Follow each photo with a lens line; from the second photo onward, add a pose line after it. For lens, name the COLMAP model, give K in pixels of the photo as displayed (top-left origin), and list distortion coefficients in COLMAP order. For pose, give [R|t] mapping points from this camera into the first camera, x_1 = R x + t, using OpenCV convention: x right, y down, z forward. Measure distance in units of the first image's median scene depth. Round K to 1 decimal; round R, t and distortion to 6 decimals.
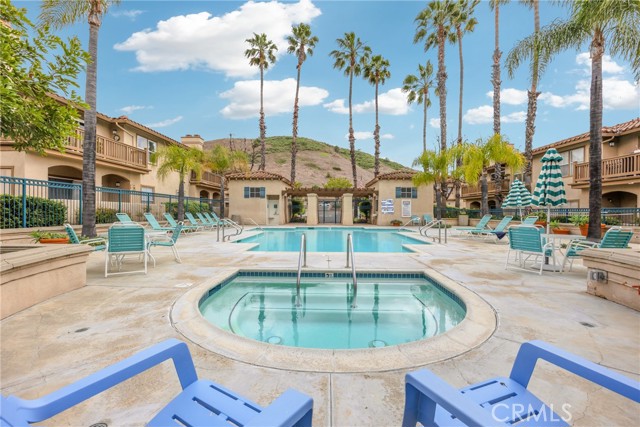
lens RADIAL K [[262.6, 0, 317.2], [0, 262.6, 213.1], [0, 0, 1]] dist [-0.001391, -0.000092]
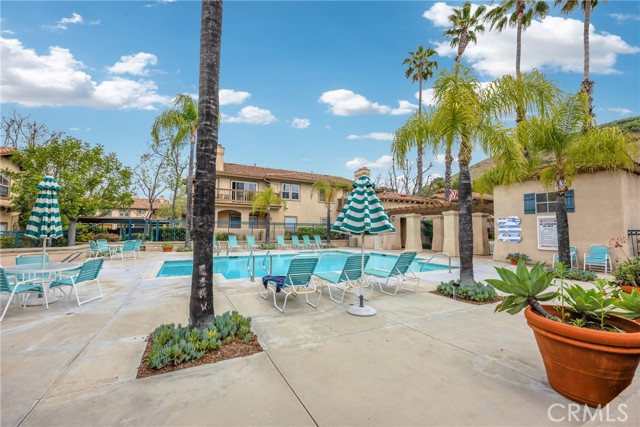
lens RADIAL K [[262.6, 0, 317.2], [0, 262.6, 213.1], [0, 0, 1]] dist [-0.001391, -0.000092]
pose [[0.490197, -0.059222, -0.869597, 0.569619], [-0.004697, 0.997495, -0.070580, -0.017605], [0.871599, 0.038682, 0.488691, 0.339795]]
